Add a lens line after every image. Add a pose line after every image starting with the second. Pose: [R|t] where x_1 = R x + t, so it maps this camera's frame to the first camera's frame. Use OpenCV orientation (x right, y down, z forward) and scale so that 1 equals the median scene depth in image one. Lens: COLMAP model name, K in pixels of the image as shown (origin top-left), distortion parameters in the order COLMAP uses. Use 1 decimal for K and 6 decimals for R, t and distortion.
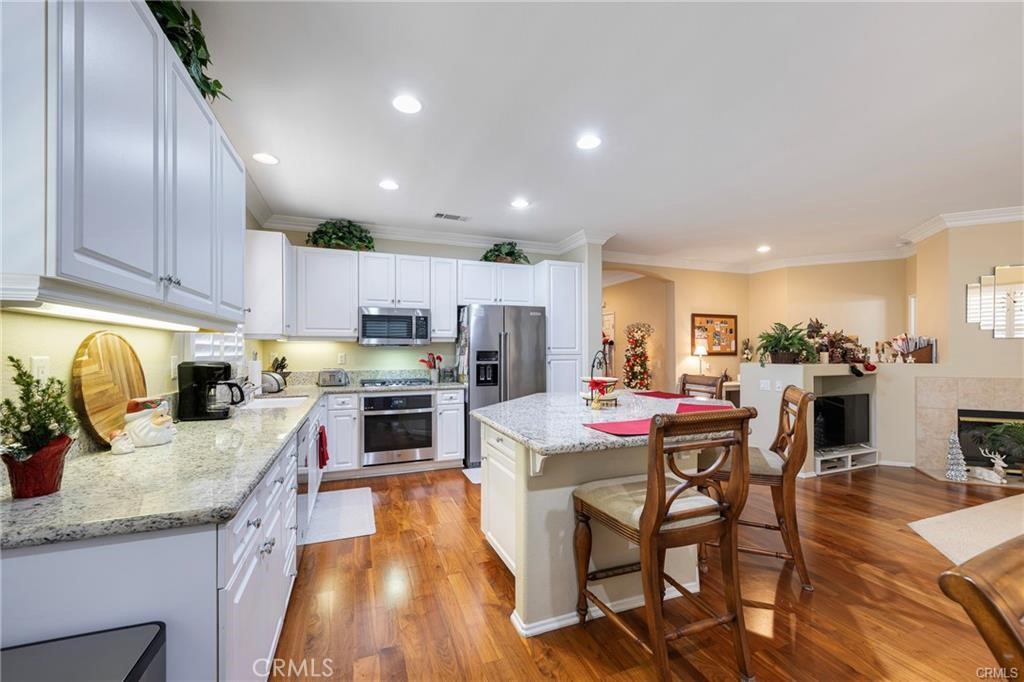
lens RADIAL K [[408.0, 0, 511.1], [0, 408.0, 348.9], [0, 0, 1]] dist [-0.001016, 0.000136]
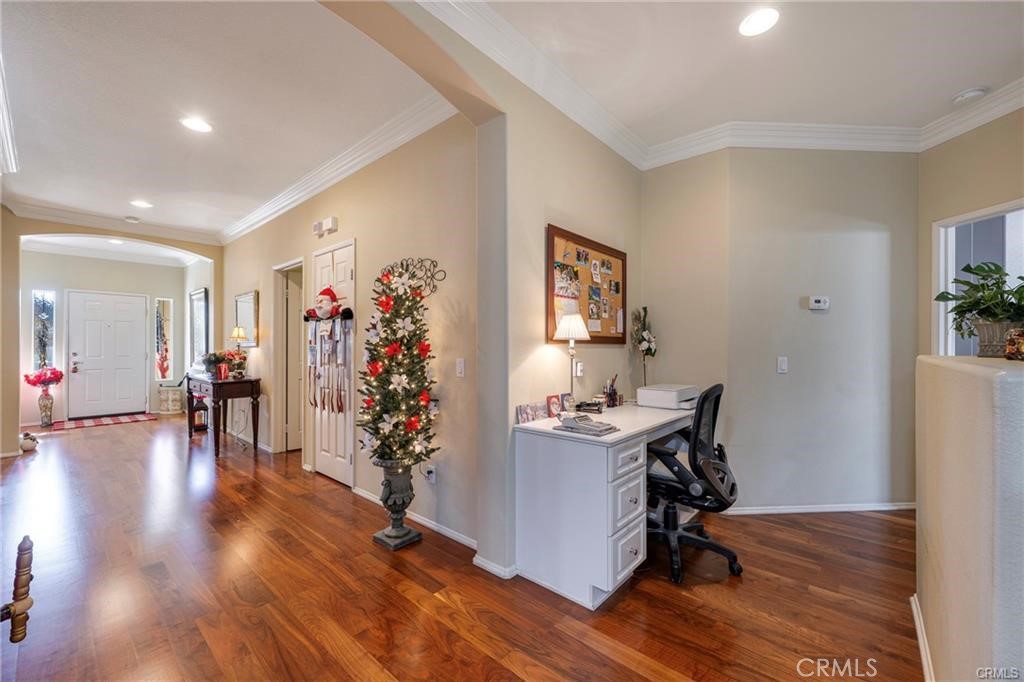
lens RADIAL K [[408.0, 0, 511.1], [0, 408.0, 348.9], [0, 0, 1]] dist [-0.001016, 0.000136]
pose [[0.883477, 0.001150, 0.468473, 0.353399], [-0.006041, 0.999942, 0.008938, 0.027291], [-0.468435, -0.010726, 0.883433, 0.997175]]
